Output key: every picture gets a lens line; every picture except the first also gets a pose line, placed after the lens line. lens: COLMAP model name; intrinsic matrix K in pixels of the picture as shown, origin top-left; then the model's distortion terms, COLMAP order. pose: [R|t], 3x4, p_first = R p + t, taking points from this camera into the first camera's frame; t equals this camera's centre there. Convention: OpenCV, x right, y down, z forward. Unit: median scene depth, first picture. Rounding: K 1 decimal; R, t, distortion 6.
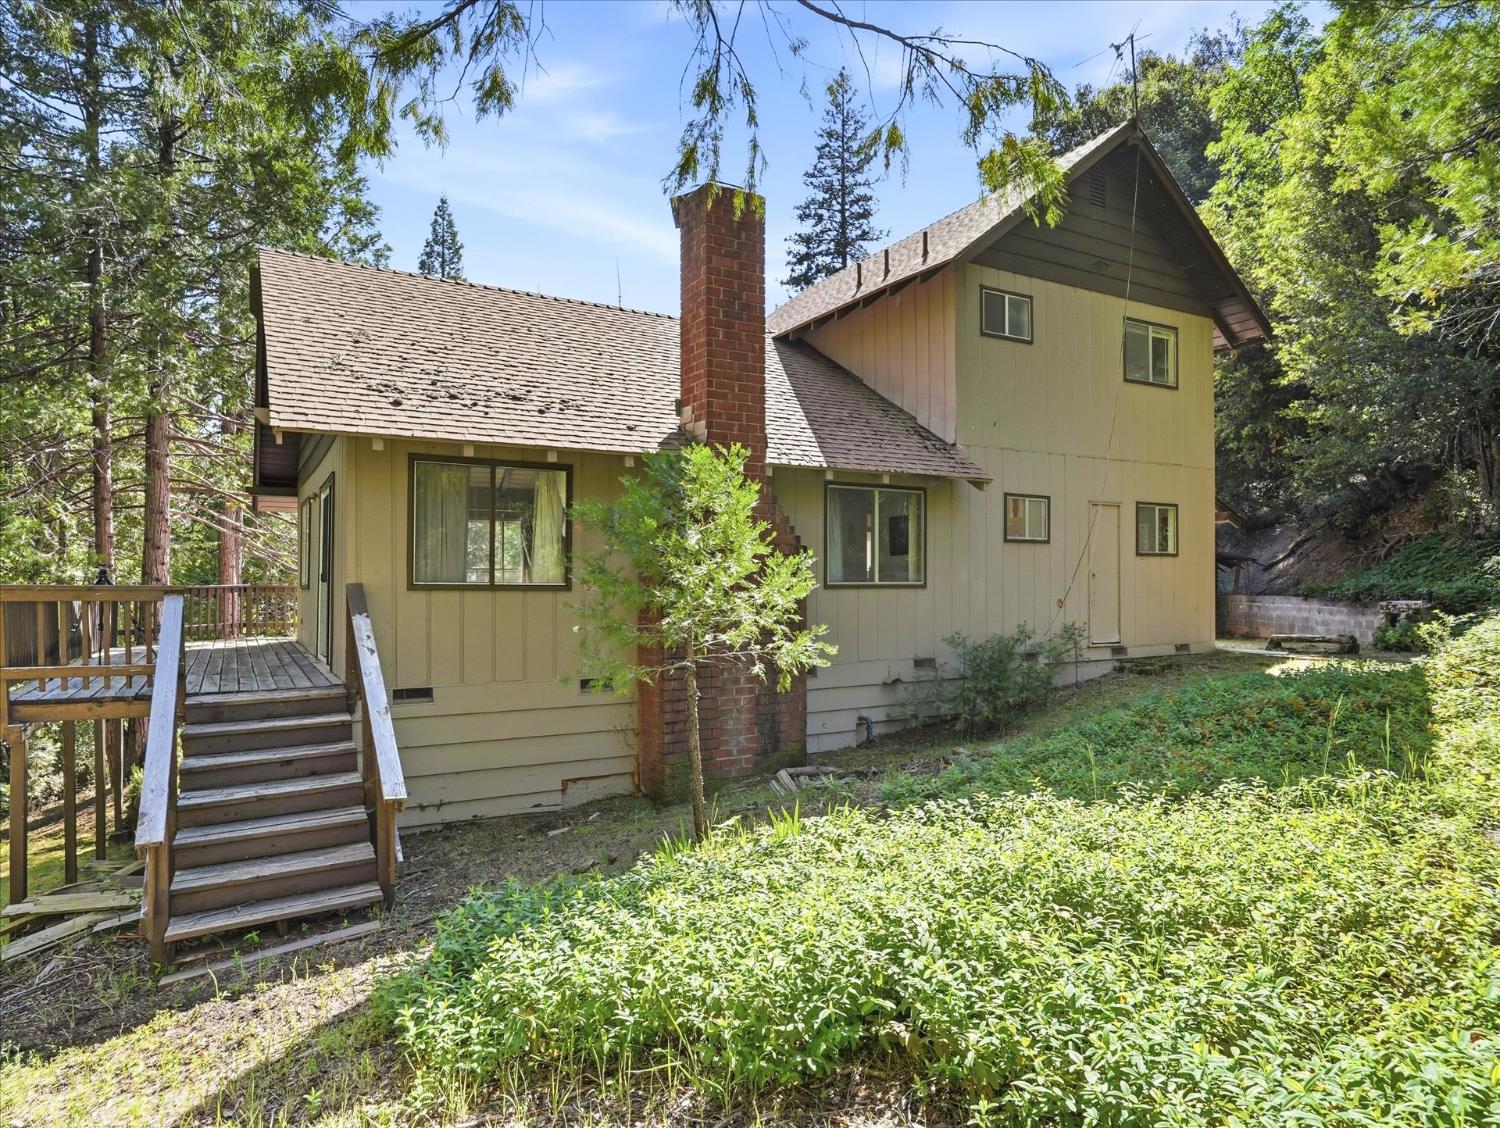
lens RADIAL K [[928.9, 0, 749.7], [0, 928.9, 576.7], [0, 0, 1]] dist [0.000580, -0.000757]
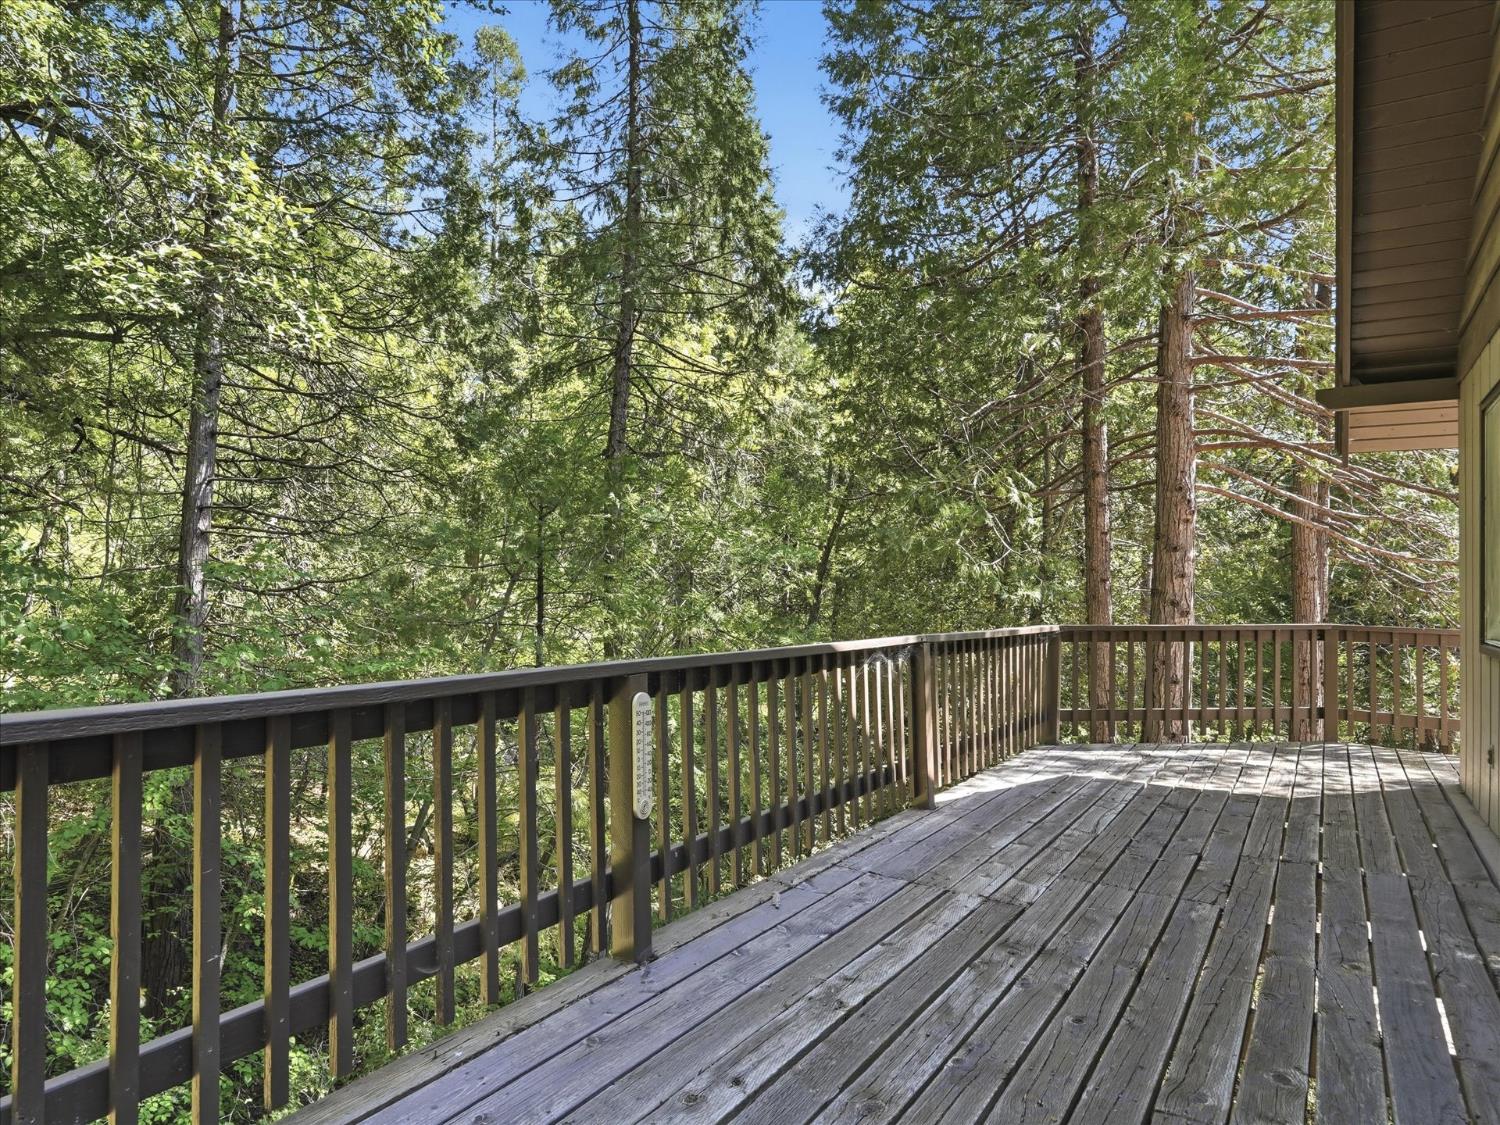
lens RADIAL K [[929.7, 0, 750.0], [0, 929.7, 562.5], [0, 0, 1]] dist [-0.002115, -0.001732]
pose [[0.481979, -0.012732, -0.876090, -0.248782], [-0.008757, 0.999774, -0.019347, -0.008677], [0.876139, 0.016997, 0.481759, 0.476217]]
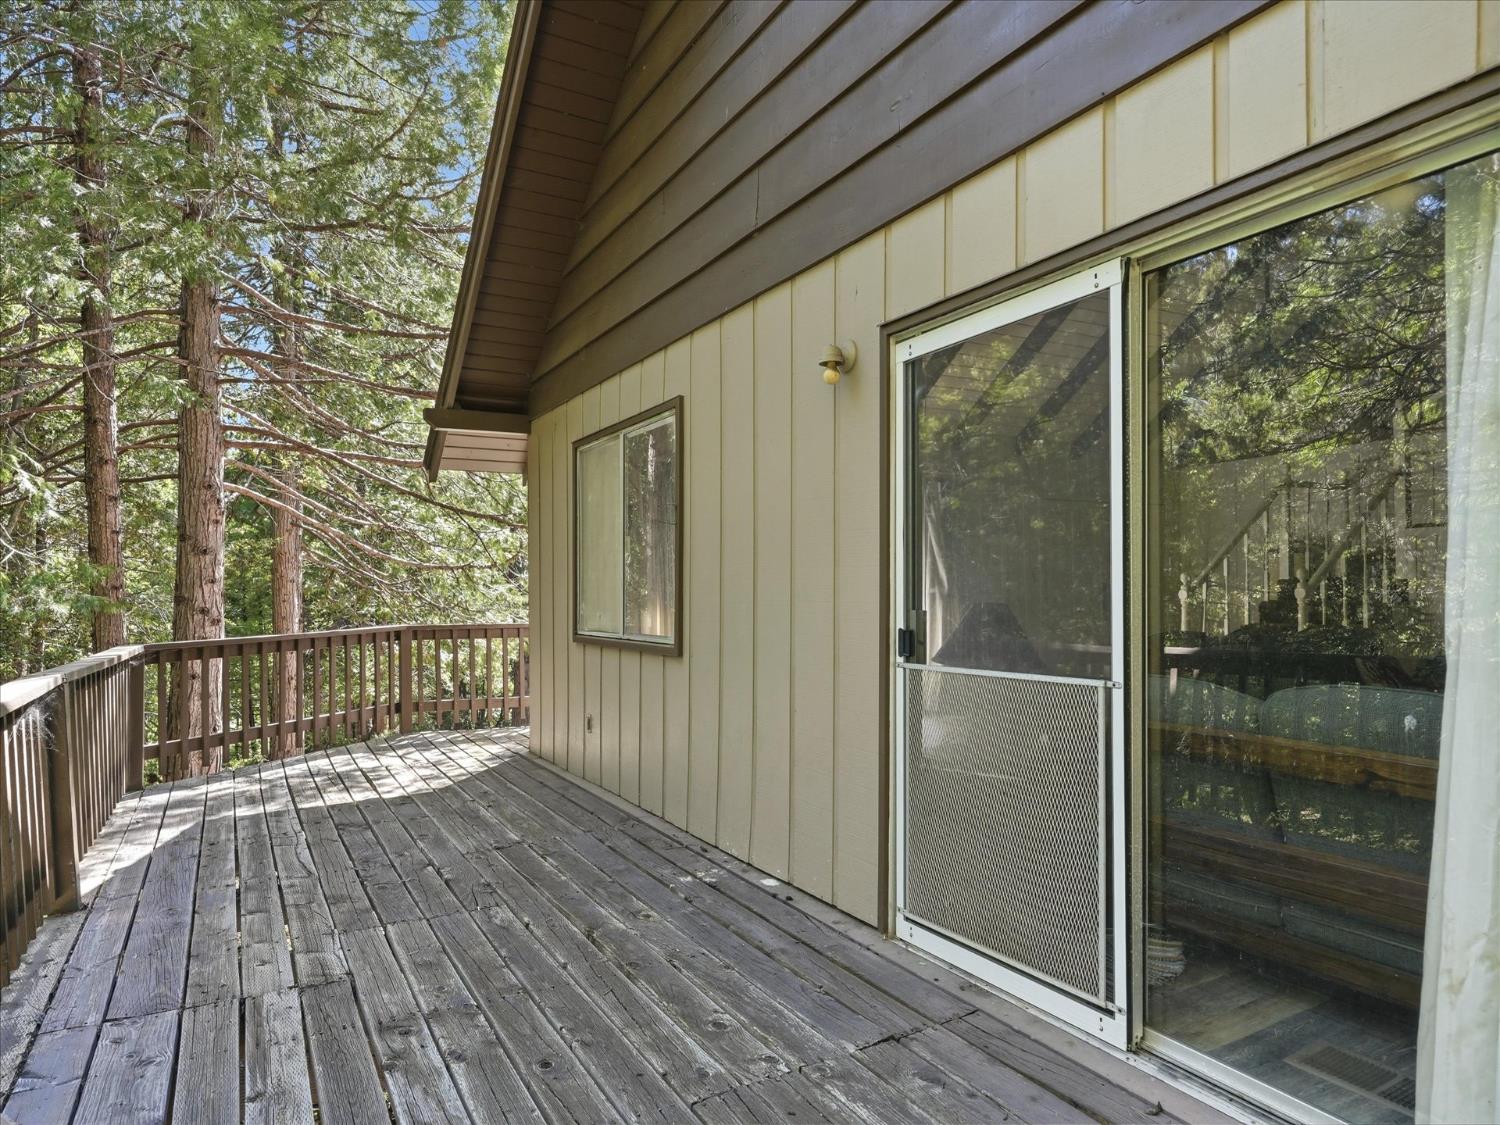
lens RADIAL K [[928.9, 0, 749.7], [0, 928.9, 575.2], [0, 0, 1]] dist [0.000580, -0.000757]
pose [[0.999942, -0.010019, 0.003977, -0.319940], [0.010044, 0.999930, -0.006323, -0.010895], [-0.003913, 0.006363, 0.999972, 0.456026]]
